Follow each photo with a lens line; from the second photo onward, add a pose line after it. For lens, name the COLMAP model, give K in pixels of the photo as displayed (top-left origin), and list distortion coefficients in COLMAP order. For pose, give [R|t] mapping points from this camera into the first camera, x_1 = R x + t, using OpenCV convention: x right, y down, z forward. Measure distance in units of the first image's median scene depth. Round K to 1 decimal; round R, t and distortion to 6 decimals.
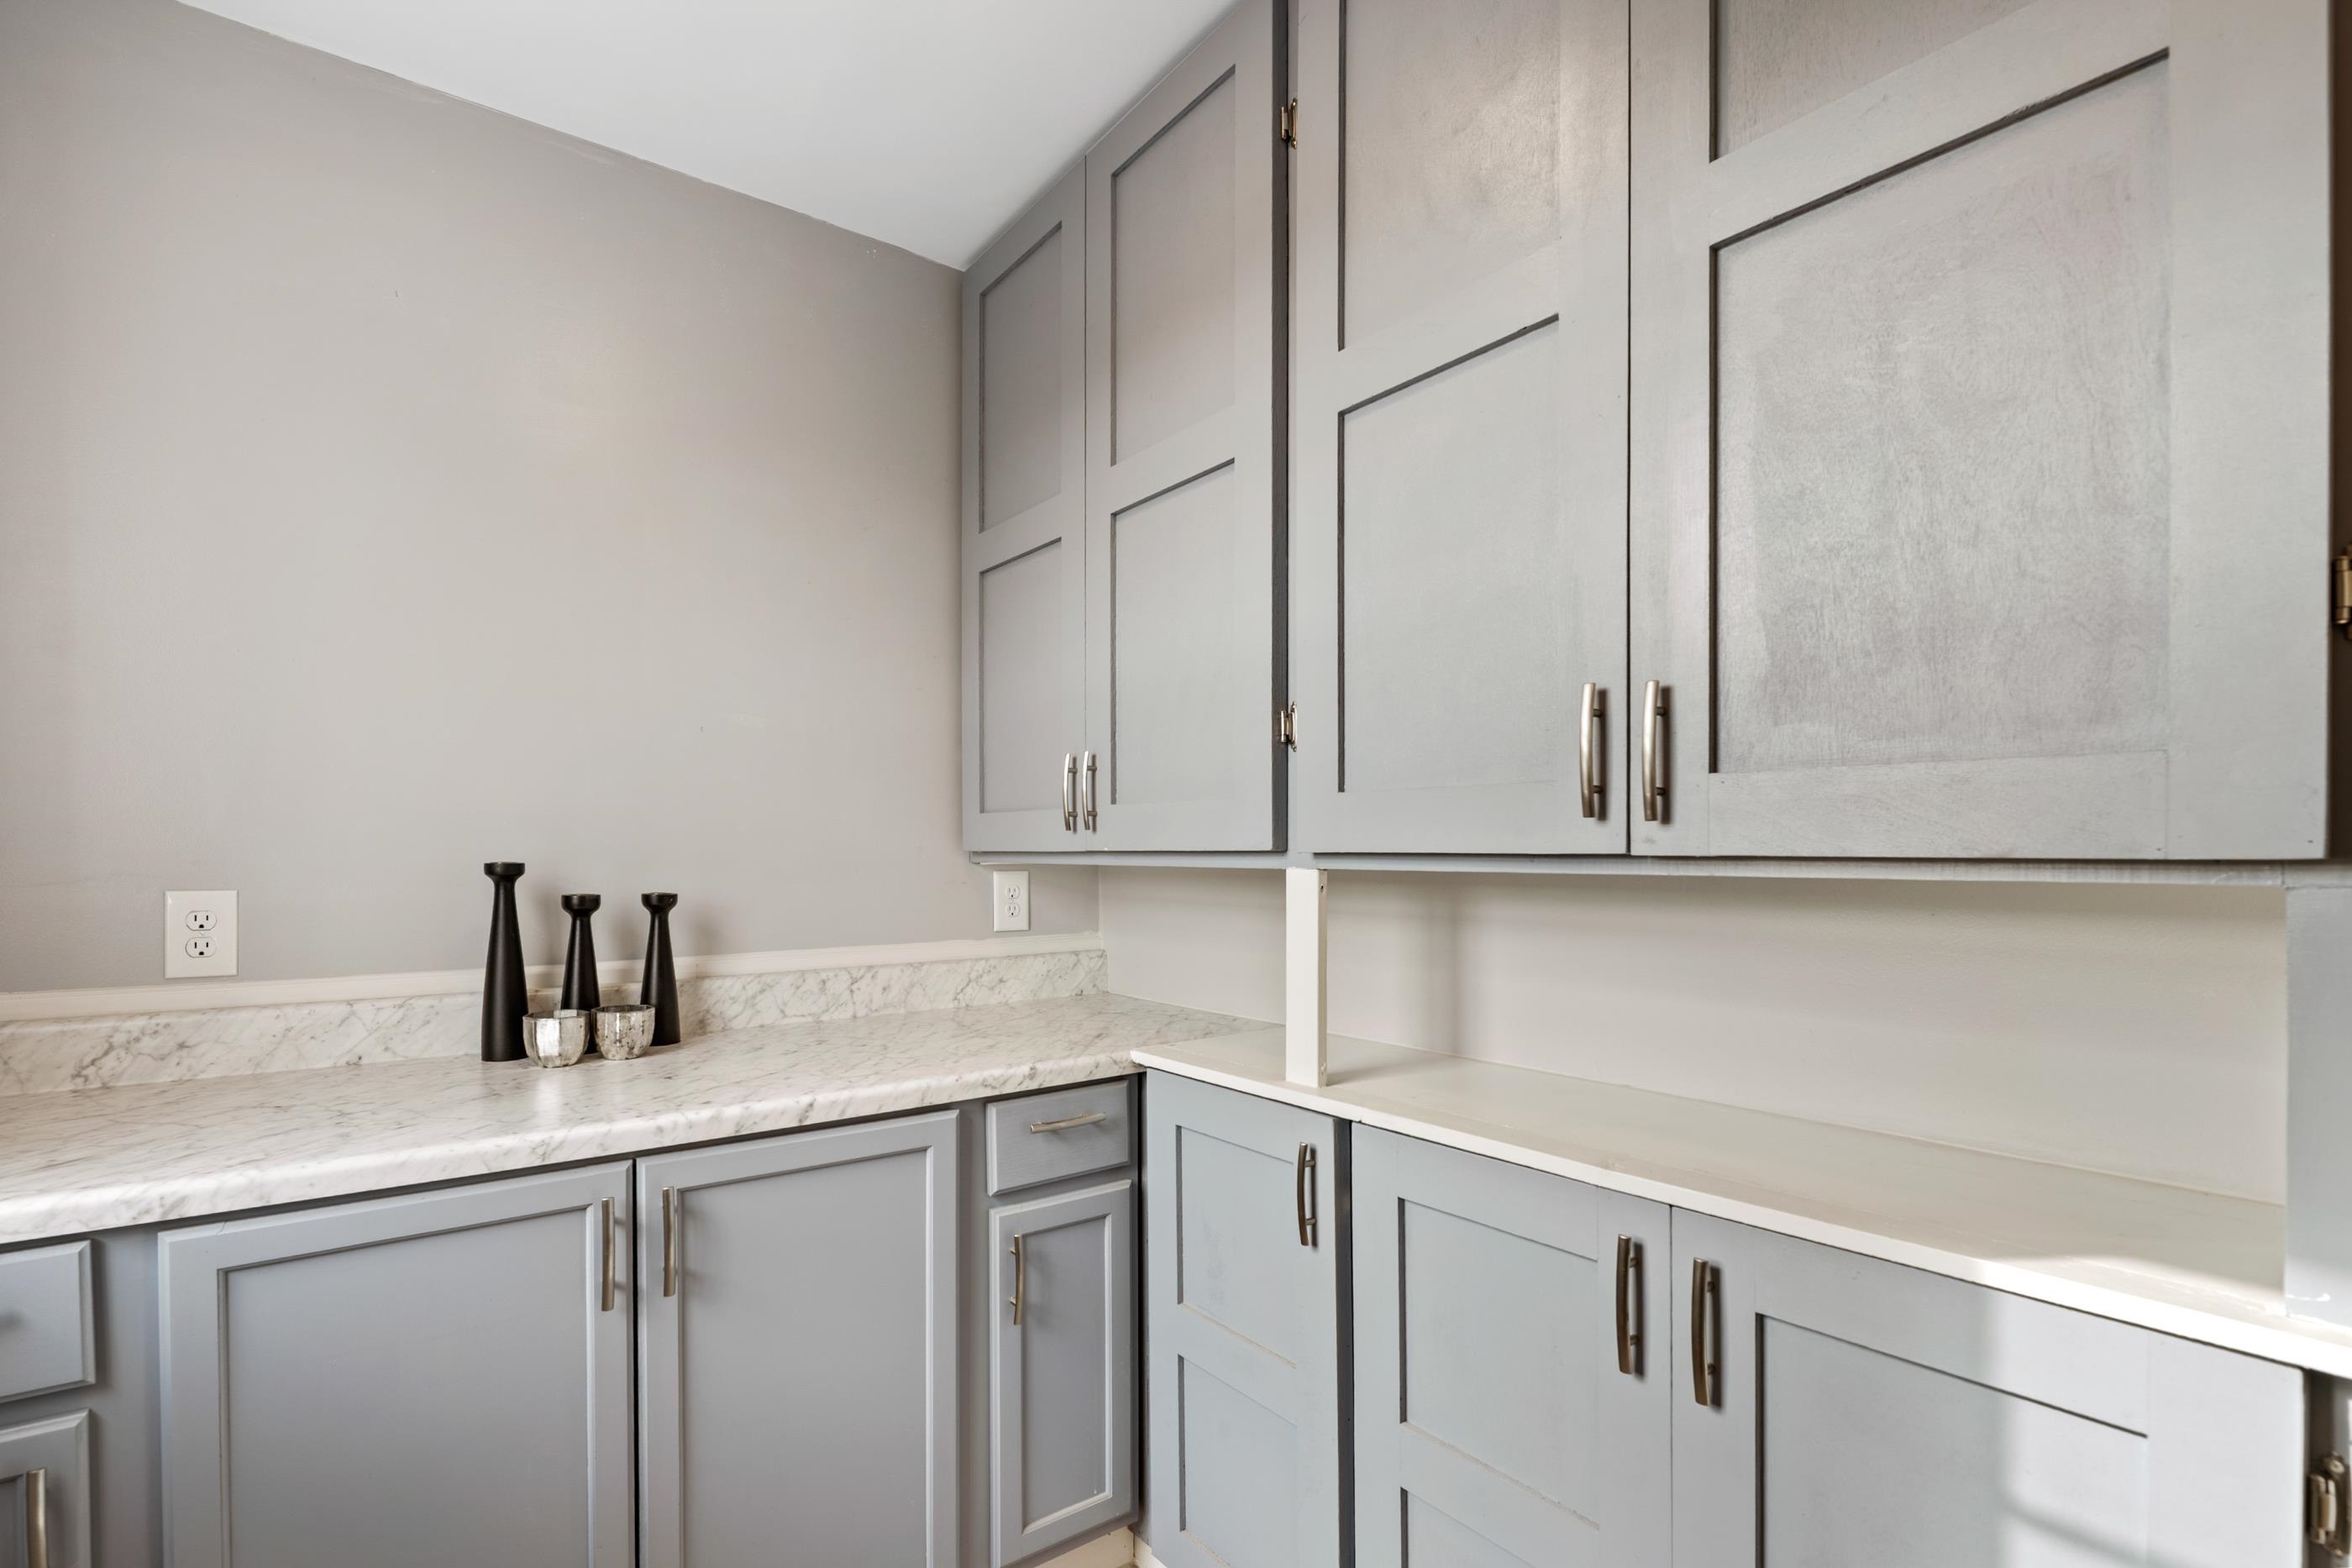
lens RADIAL K [[1079.6, 0, 1145.4], [0, 1079.6, 852.5], [0, 0, 1]] dist [-0.003398, -0.001000]
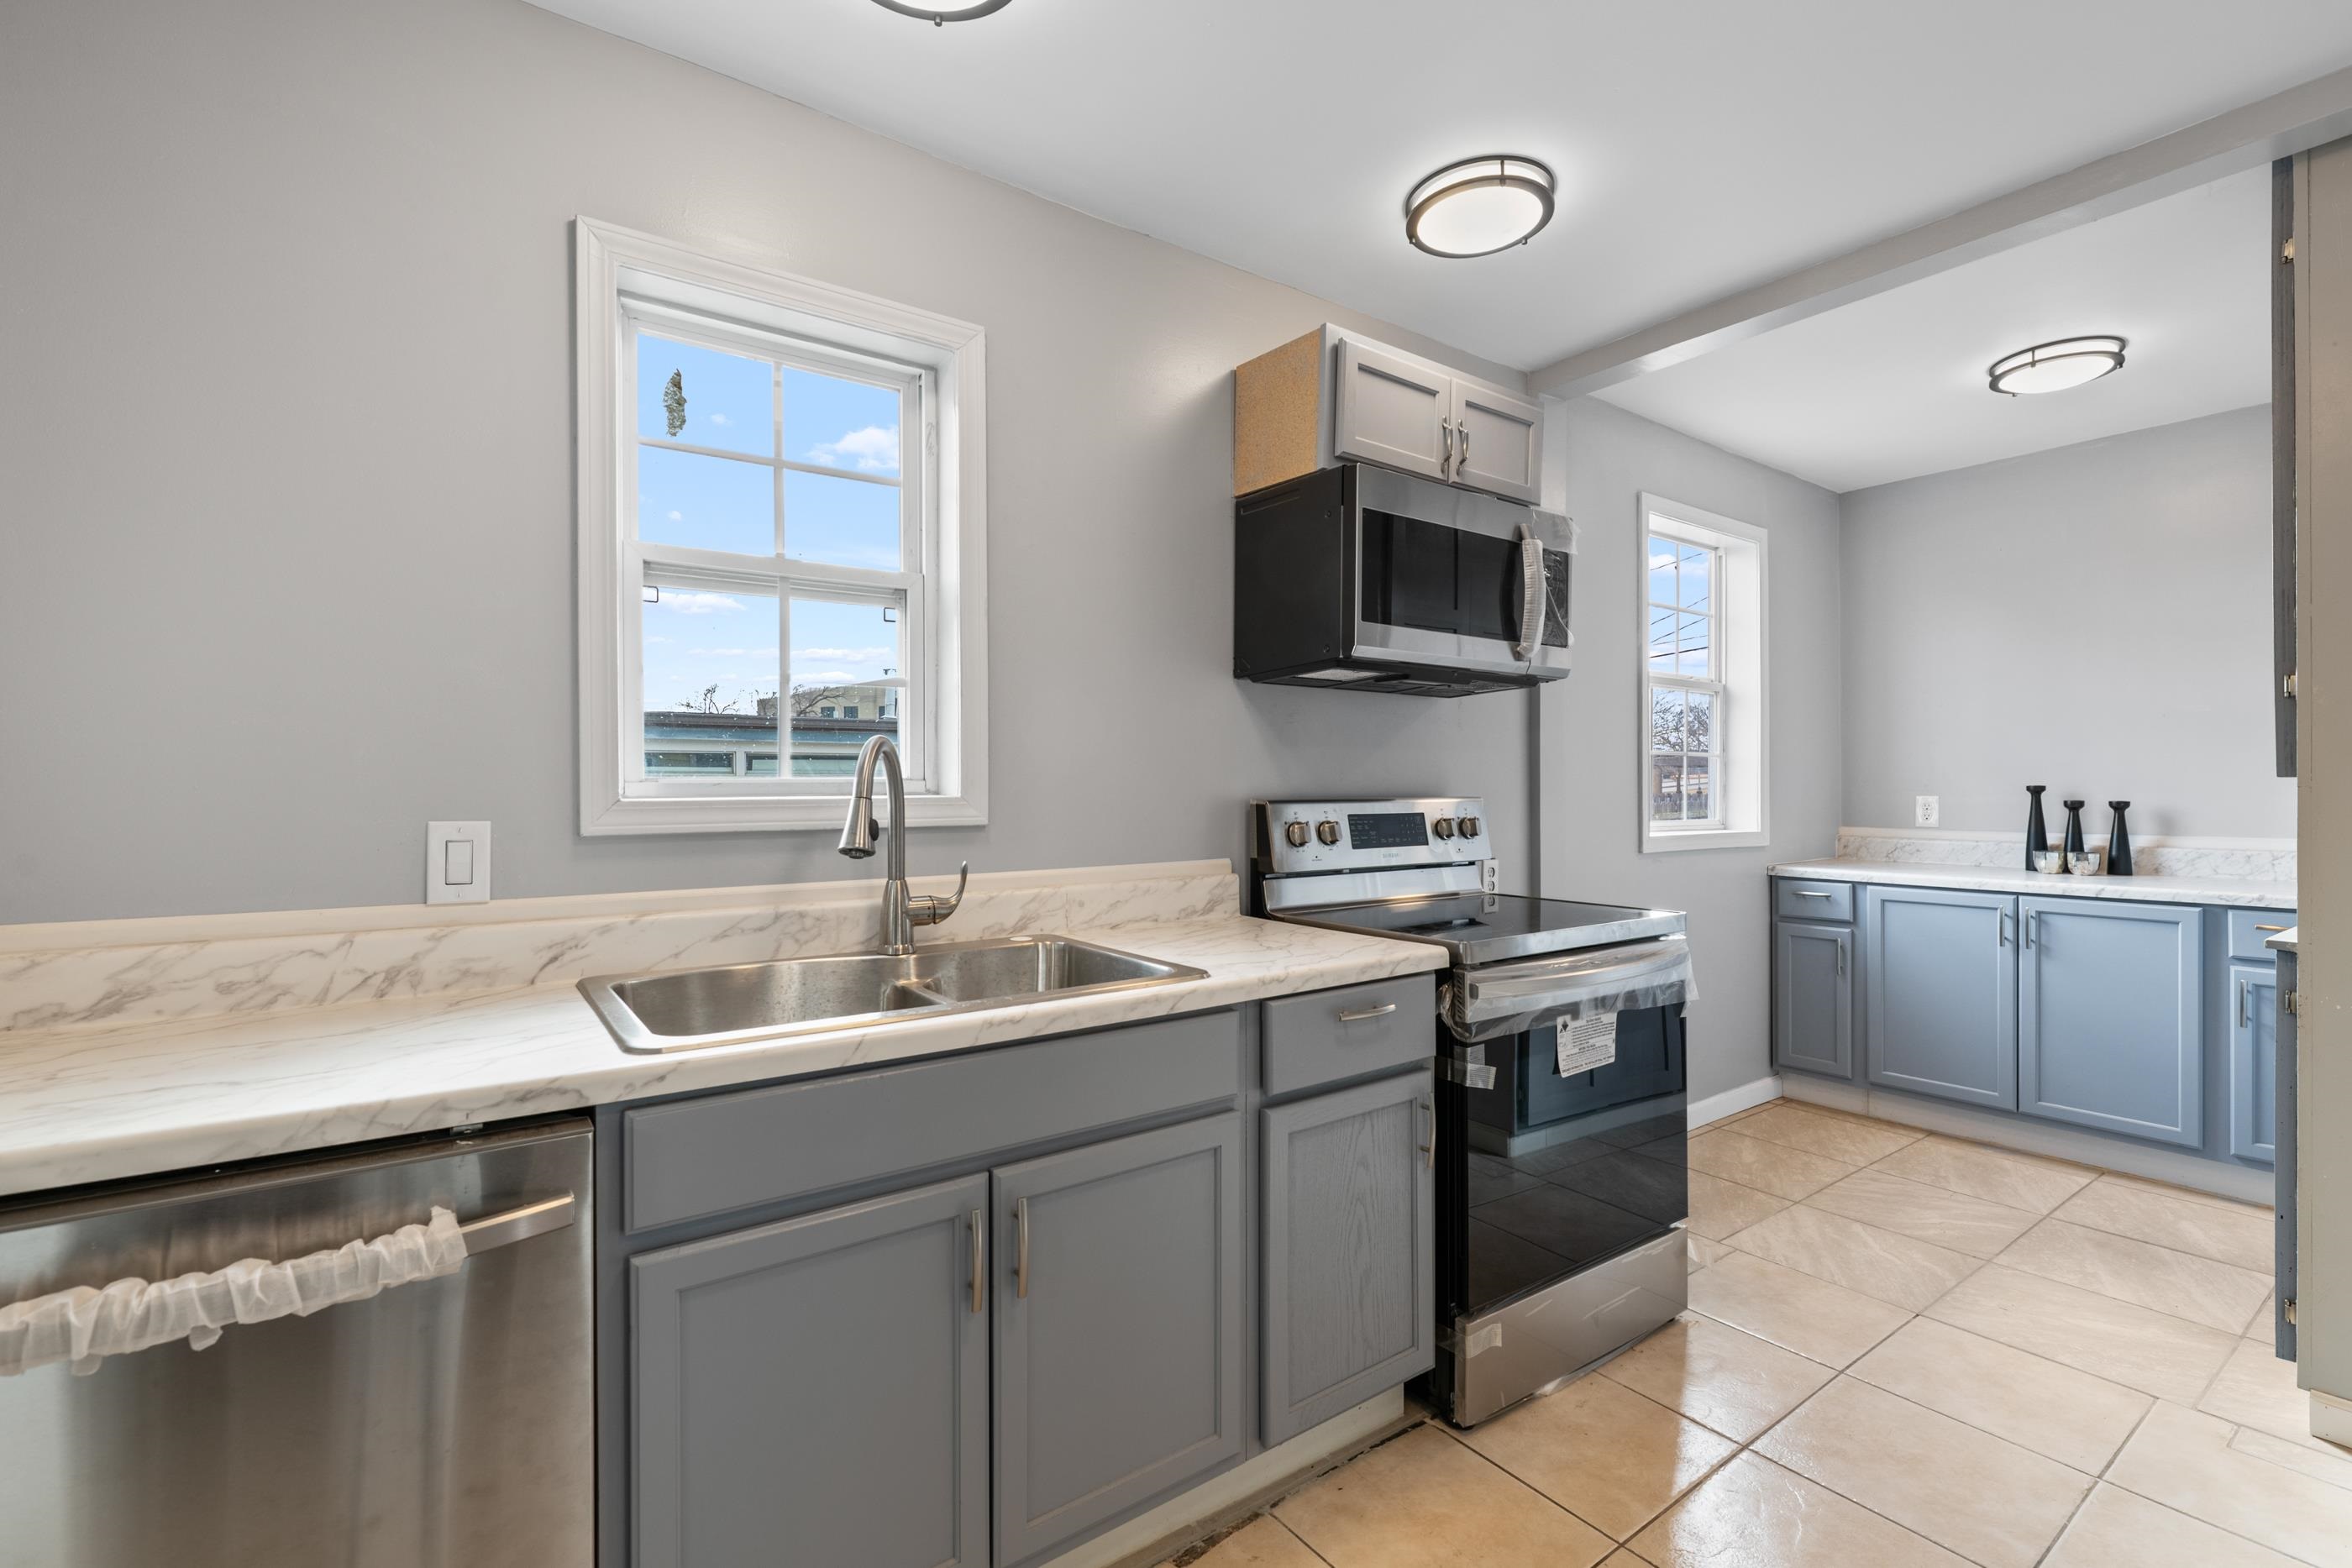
lens RADIAL K [[1031.6, 0, 1172.9], [0, 1031.6, 789.4], [0, 0, 1]] dist [-0.000835, -0.000425]
pose [[-0.001255, 0.003304, -0.999994, 1.700313], [-0.001381, 0.999994, 0.003306, 0.013458], [0.999998, 0.001385, -0.001250, -0.889007]]
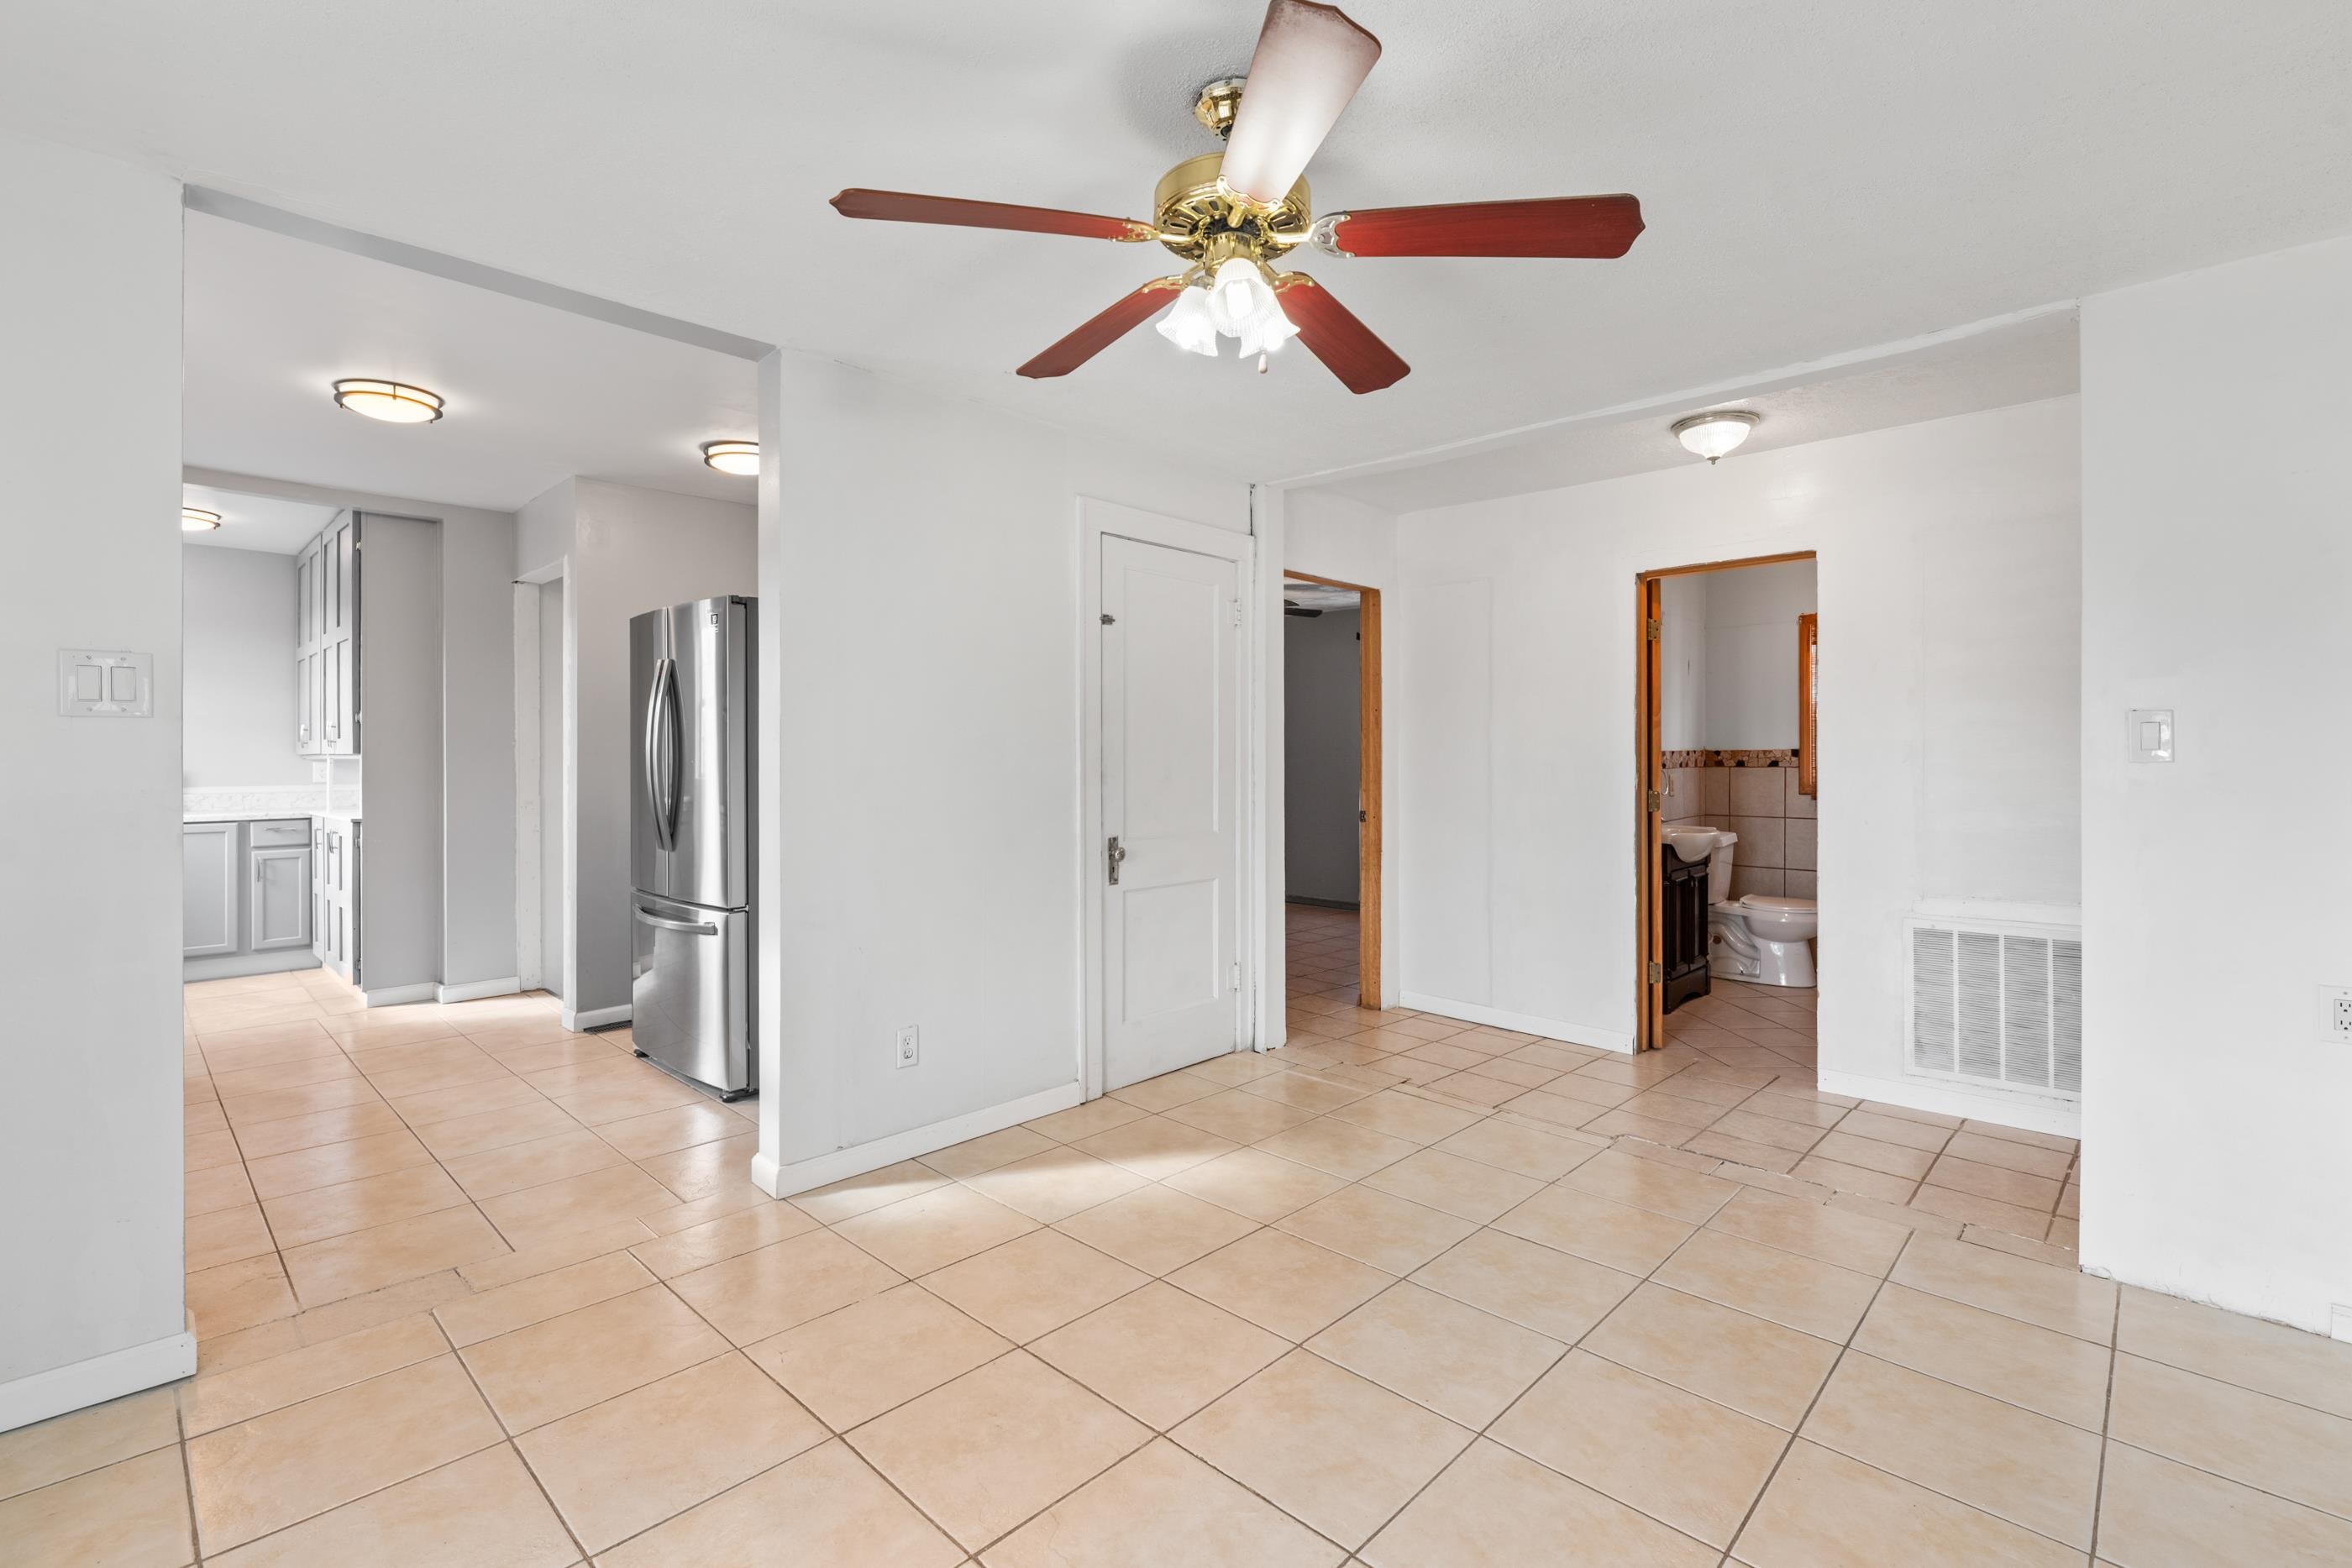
lens RADIAL K [[1047.9, 0, 1167.5], [0, 1047.9, 770.2], [0, 0, 1]] dist [-0.001566, -0.000536]
pose [[0.985571, 0.000315, 0.169260, 2.332197], [-0.001323, 0.999982, 0.005846, 0.029649], [-0.169255, -0.005985, 0.985554, -3.047044]]
